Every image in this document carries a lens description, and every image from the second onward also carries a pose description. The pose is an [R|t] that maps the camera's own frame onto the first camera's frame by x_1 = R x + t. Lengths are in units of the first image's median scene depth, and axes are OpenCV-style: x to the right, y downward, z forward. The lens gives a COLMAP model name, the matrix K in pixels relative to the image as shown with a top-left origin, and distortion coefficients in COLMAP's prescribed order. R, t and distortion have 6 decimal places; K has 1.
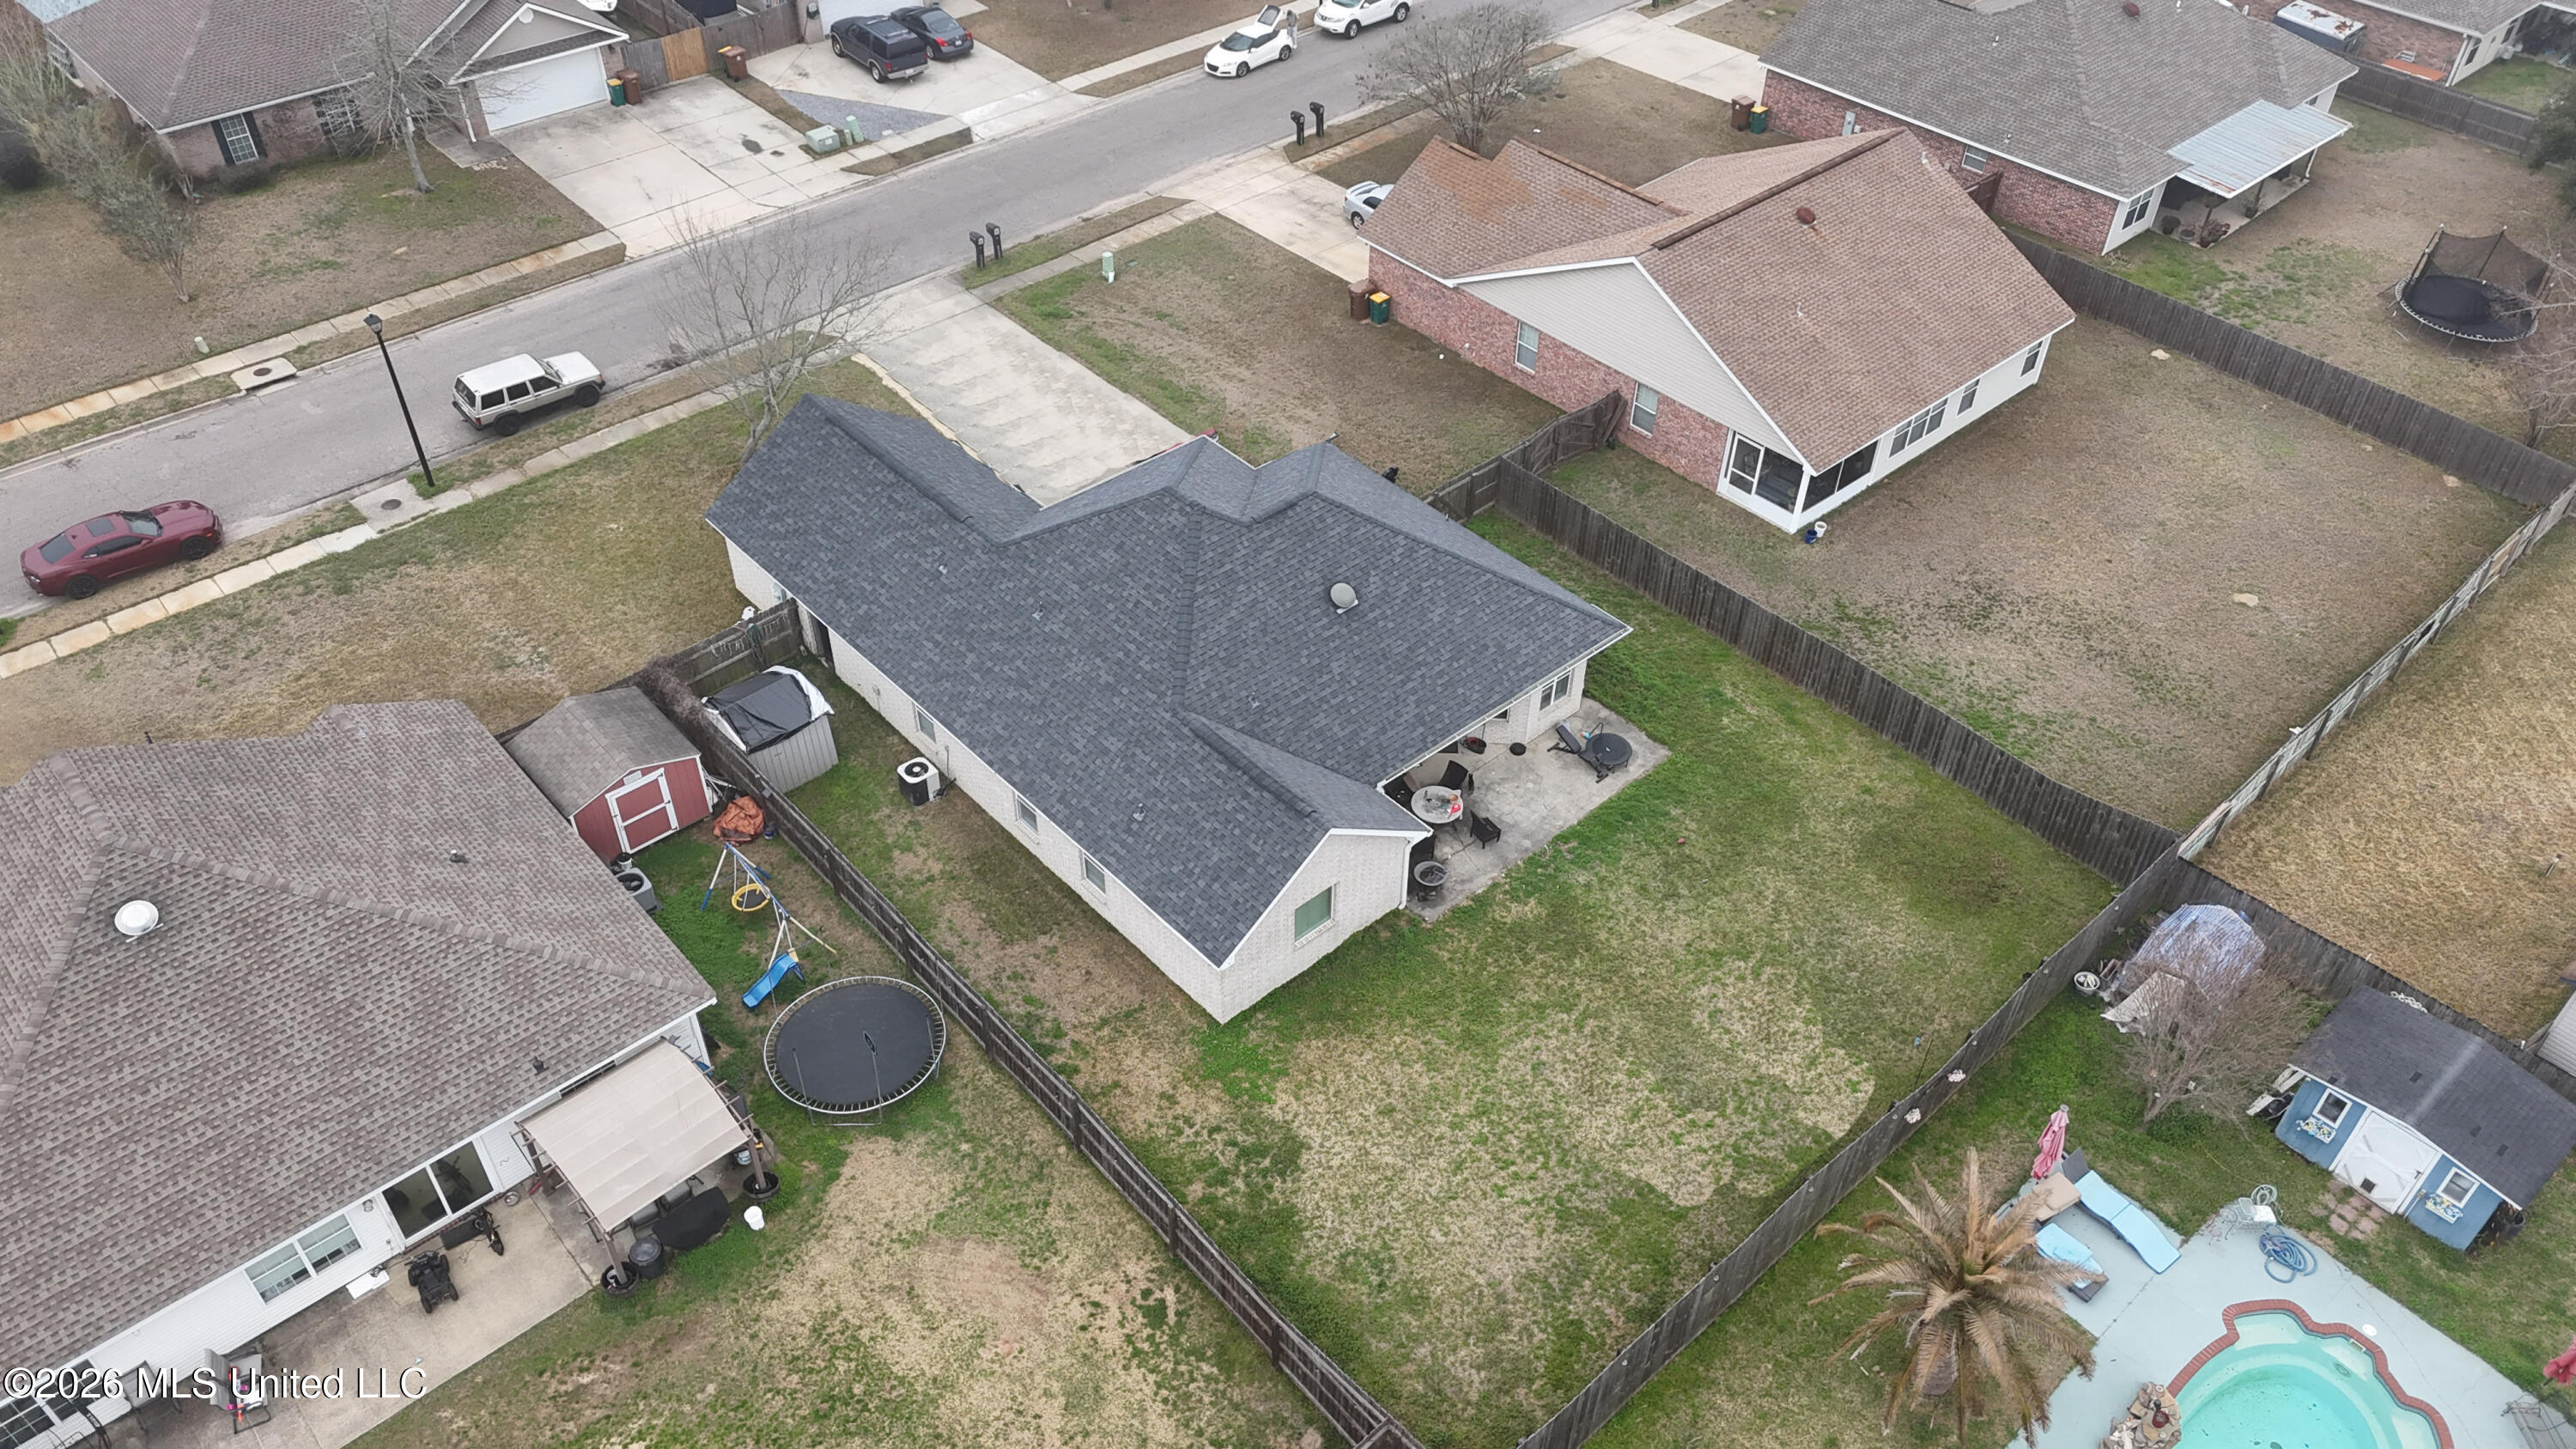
lens RADIAL K [[1892.2, 0, 1292.4], [0, 1892.2, 720.5], [0, 0, 1]] dist [0.058203, -0.051850]
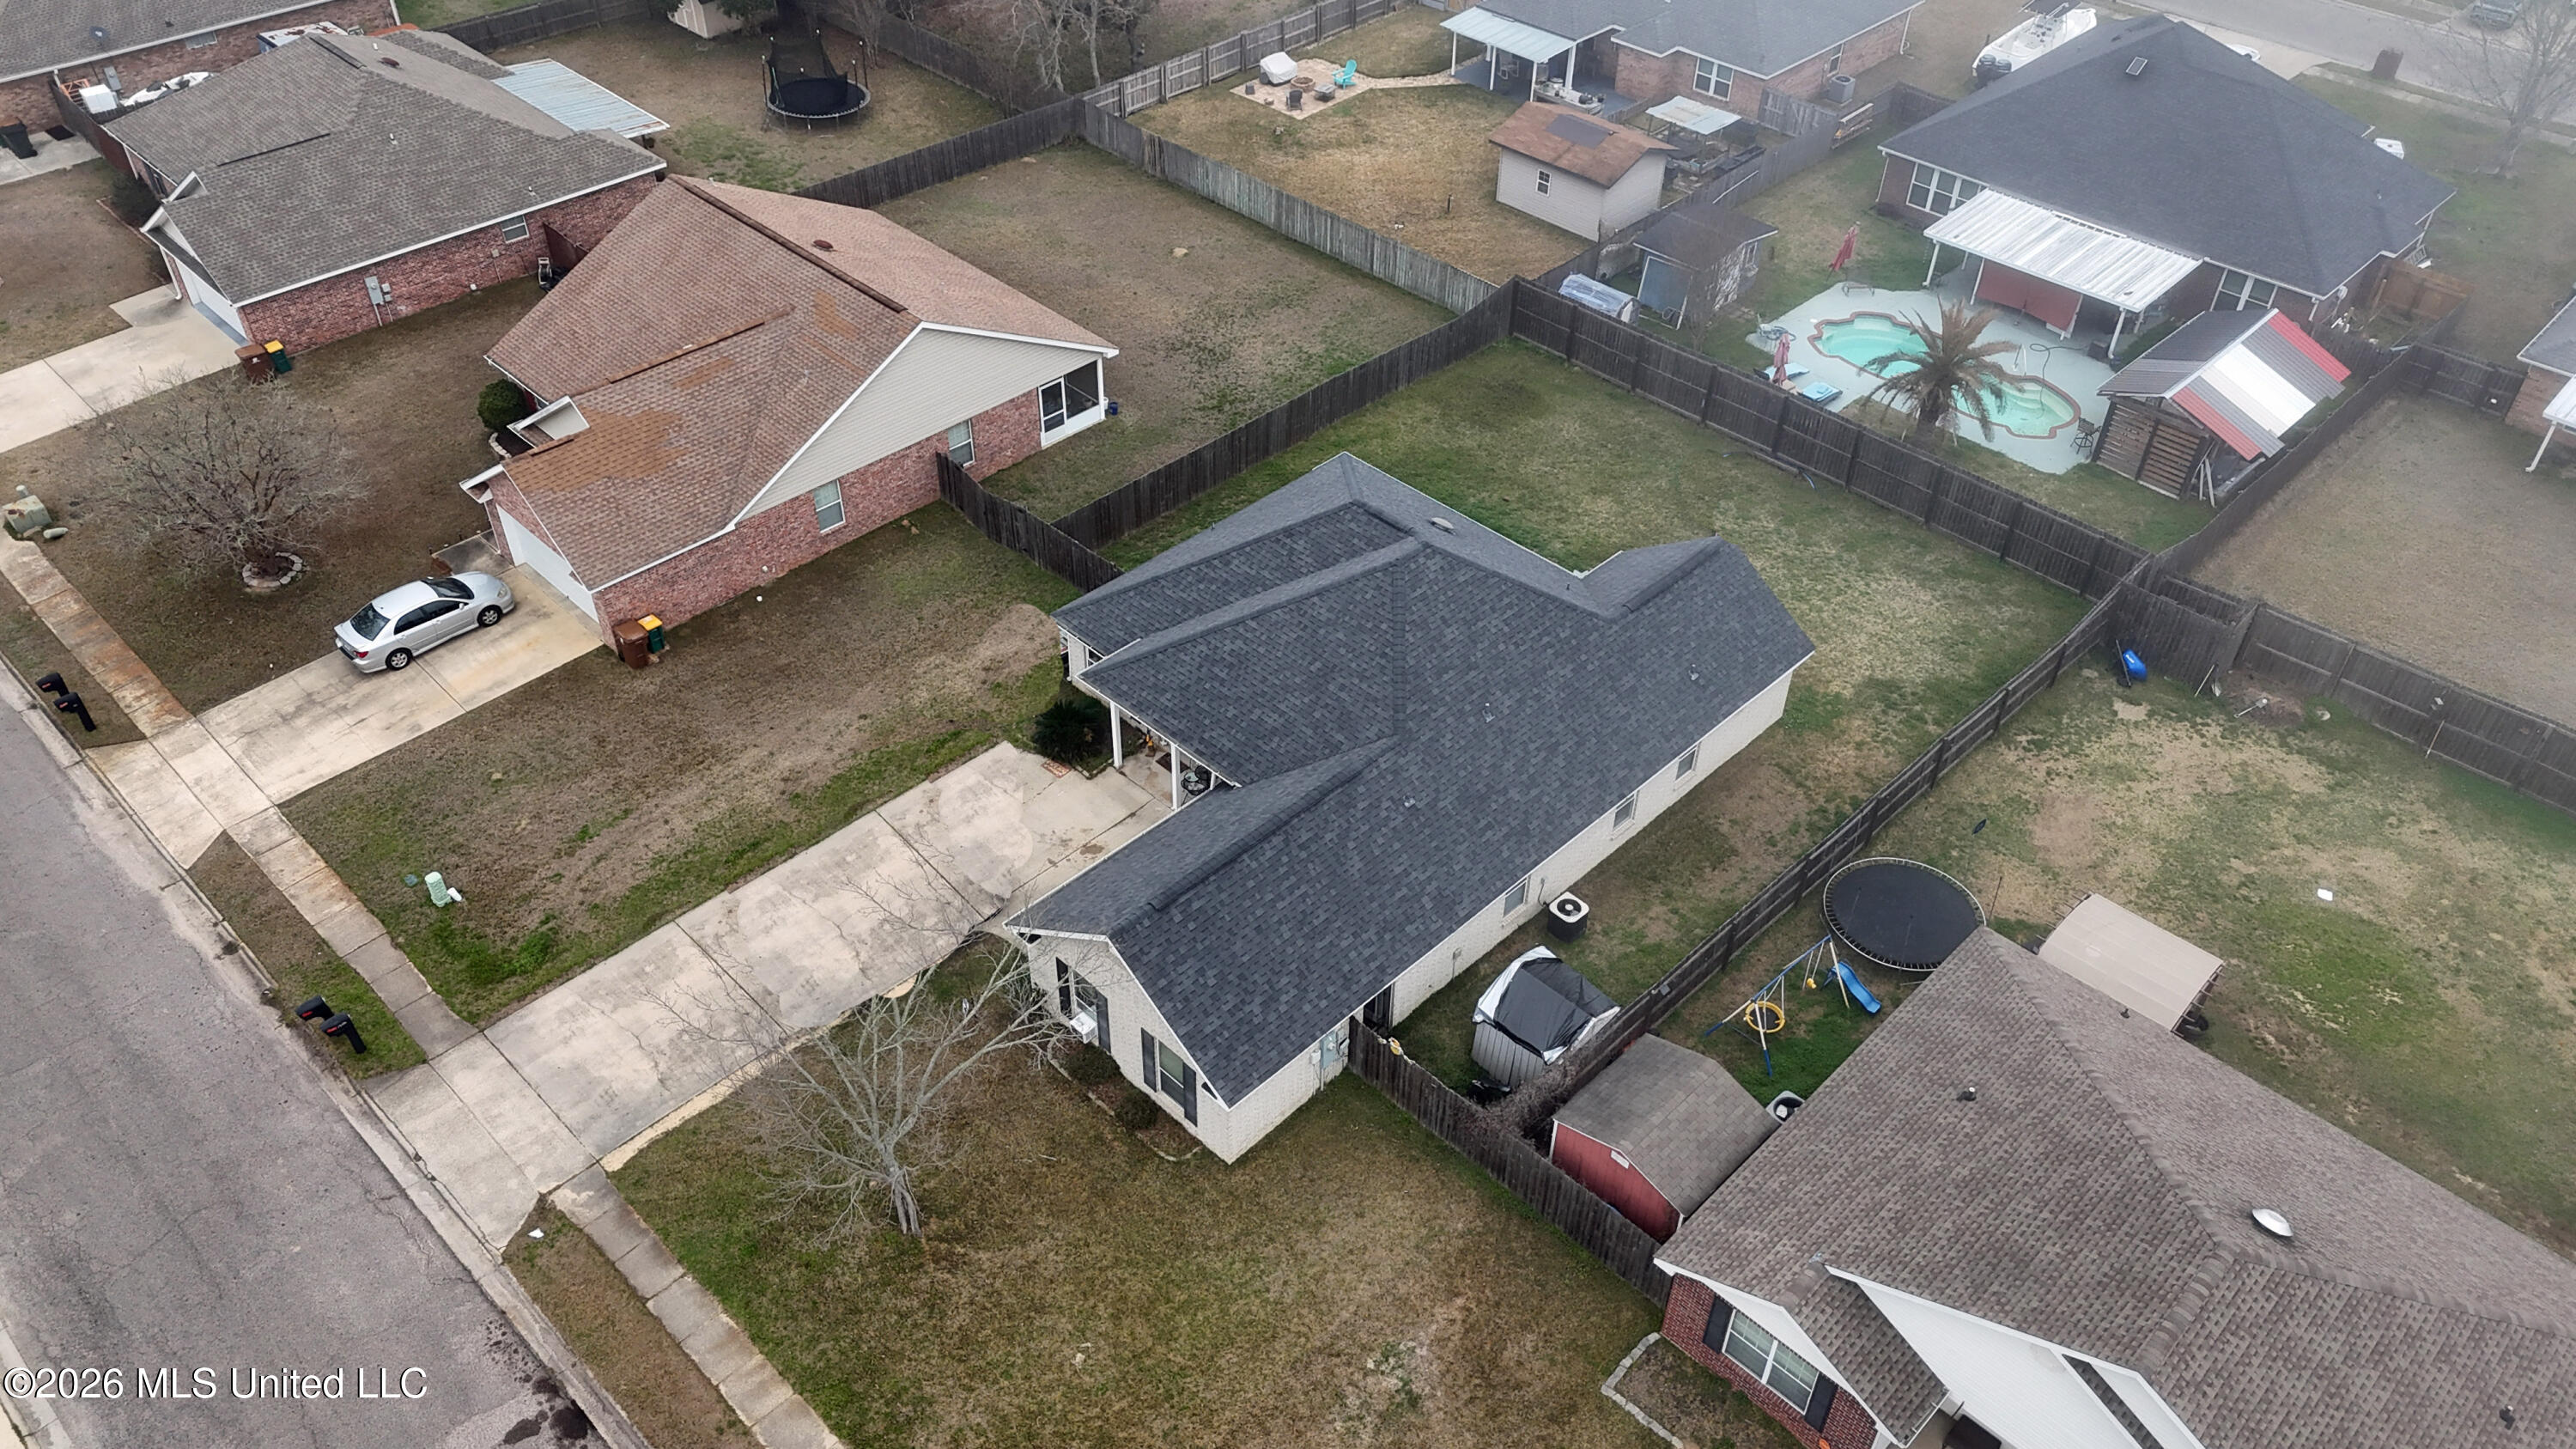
lens RADIAL K [[1892.2, 0, 1292.4], [0, 1892.2, 720.5], [0, 0, 1]] dist [0.058203, -0.051850]
pose [[-0.060420, -0.659537, 0.749240, -0.707337], [0.648027, 0.545002, 0.532009, -0.526551], [-0.759217, 0.517672, 0.394469, 0.557733]]
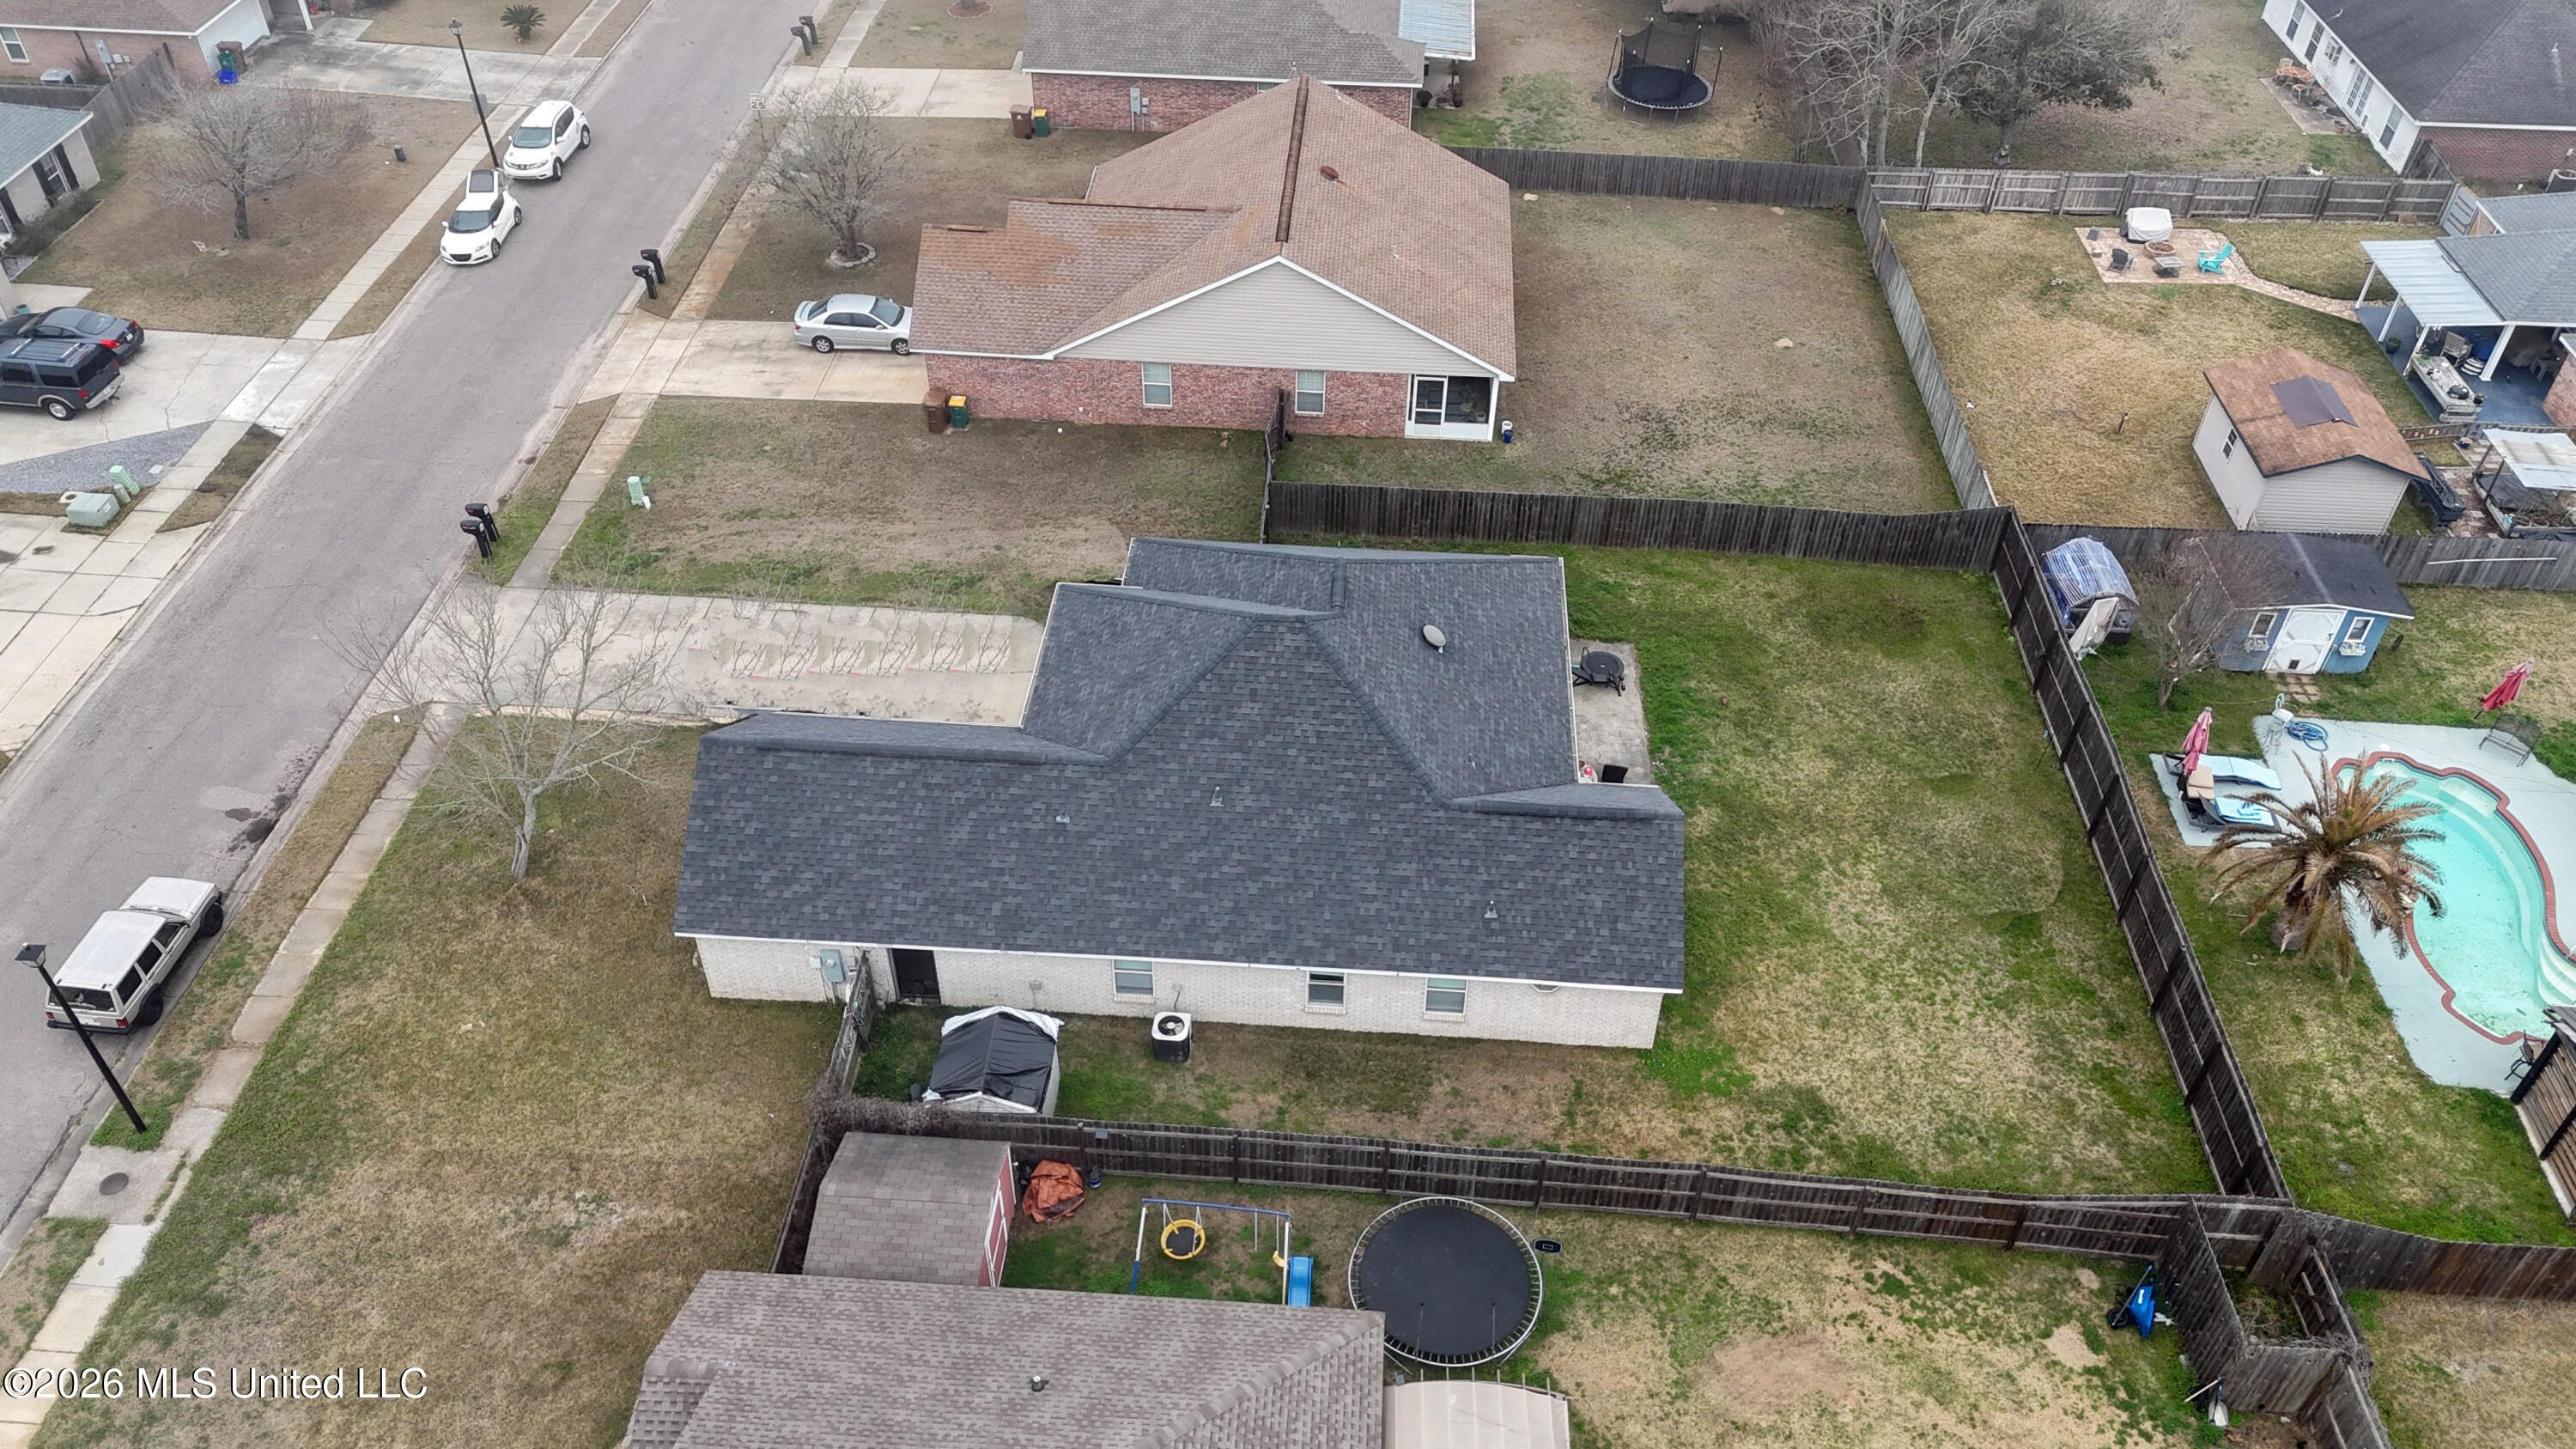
lens RADIAL K [[1892.2, 0, 1292.4], [0, 1892.2, 720.5], [0, 0, 1]] dist [0.058203, -0.051850]
pose [[0.713200, -0.460968, 0.528067, -0.462328], [0.458772, 0.876550, 0.145561, -0.167166], [-0.529976, 0.138448, 0.836635, 0.173694]]
